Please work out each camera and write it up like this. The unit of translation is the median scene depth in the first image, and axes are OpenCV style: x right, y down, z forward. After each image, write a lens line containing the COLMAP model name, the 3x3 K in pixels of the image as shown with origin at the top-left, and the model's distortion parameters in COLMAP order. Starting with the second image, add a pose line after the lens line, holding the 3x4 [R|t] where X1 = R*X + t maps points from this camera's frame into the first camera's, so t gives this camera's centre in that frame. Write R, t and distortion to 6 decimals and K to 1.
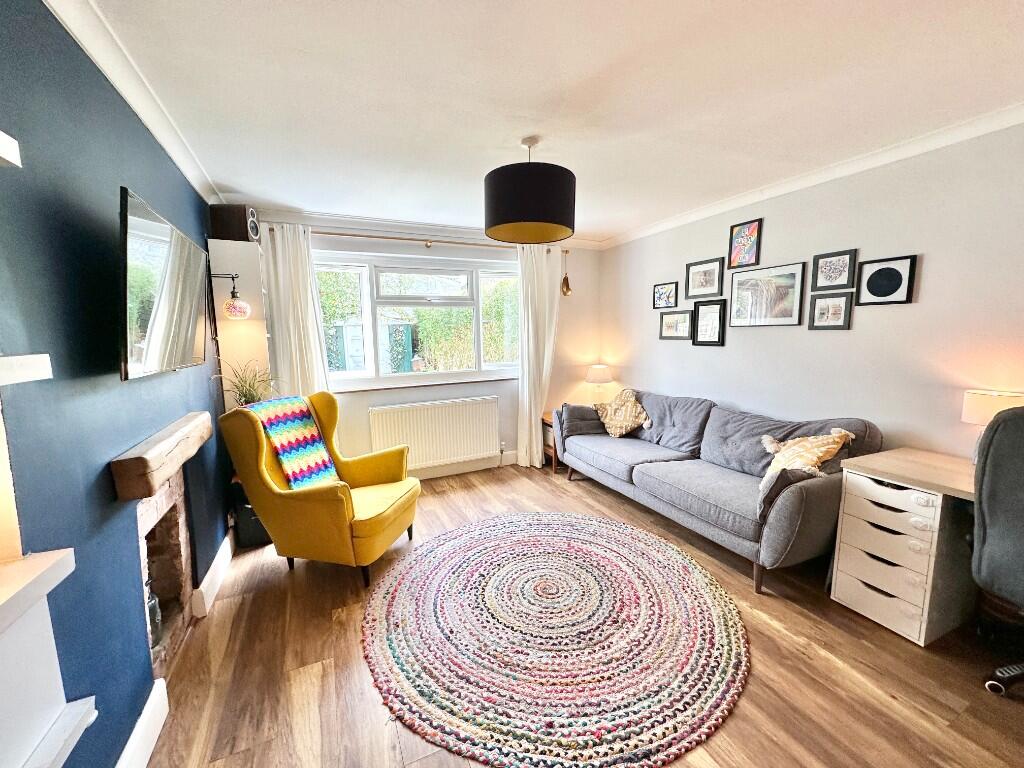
lens RADIAL K [[409.2, 0, 513.5], [0, 409.2, 384.3], [0, 0, 1]] dist [-0.001609, 0.000632]
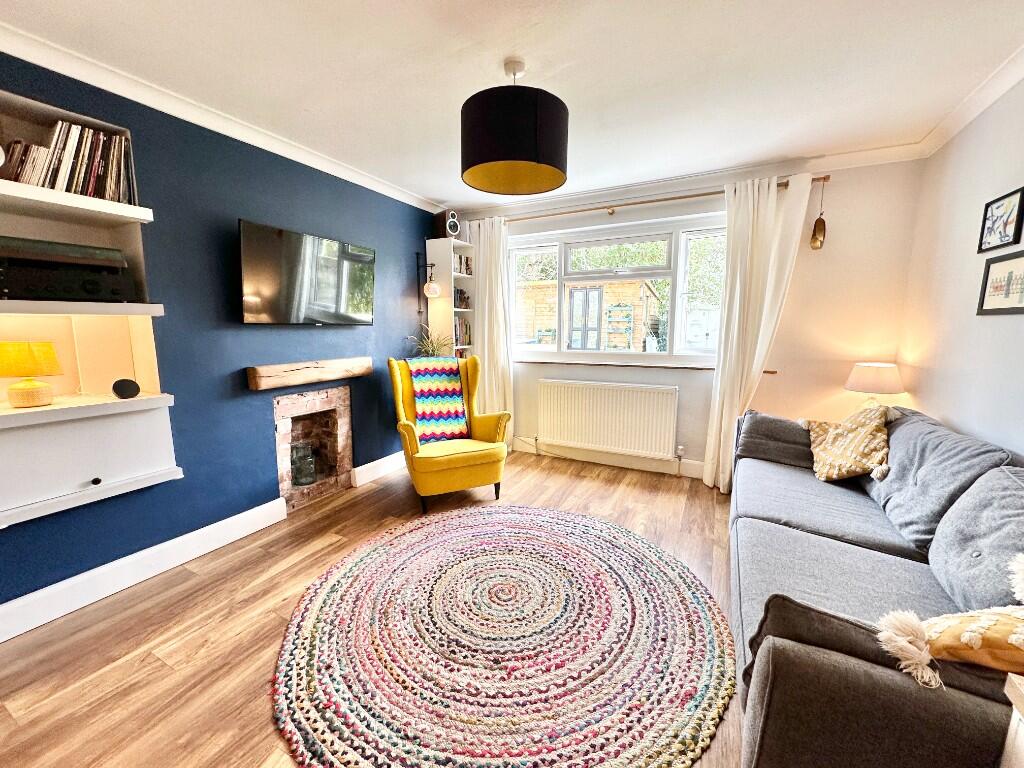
lens RADIAL K [[409.2, 0, 512.0], [0, 409.2, 384.4], [0, 0, 1]] dist [-0.001609, 0.000632]
pose [[0.604093, 0.132198, -0.785872, 0.656066], [-0.109220, 0.990573, 0.082676, -0.013008], [0.789394, 0.035888, 0.612837, 0.419168]]
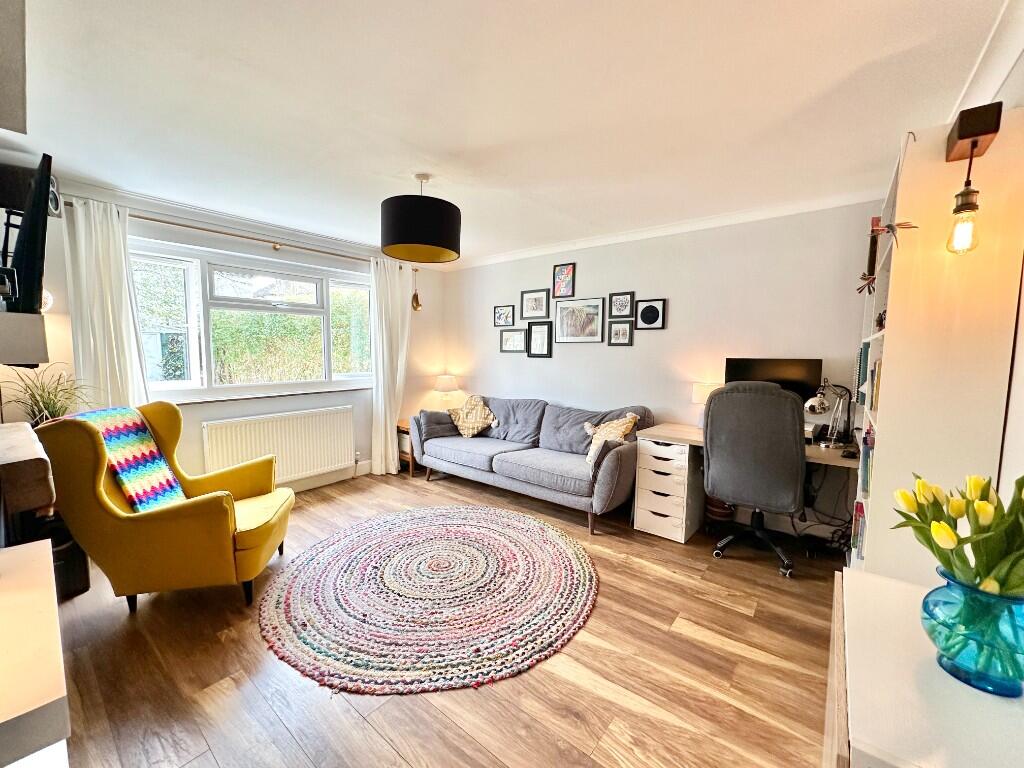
lens RADIAL K [[409.2, 0, 514.9], [0, 409.2, 384.5], [0, 0, 1]] dist [-0.001609, 0.000632]
pose [[0.896319, -0.013039, 0.443217, -0.207802], [0.033122, 0.998744, -0.037602, 0.045869], [-0.442170, 0.048384, 0.895625, -0.119913]]
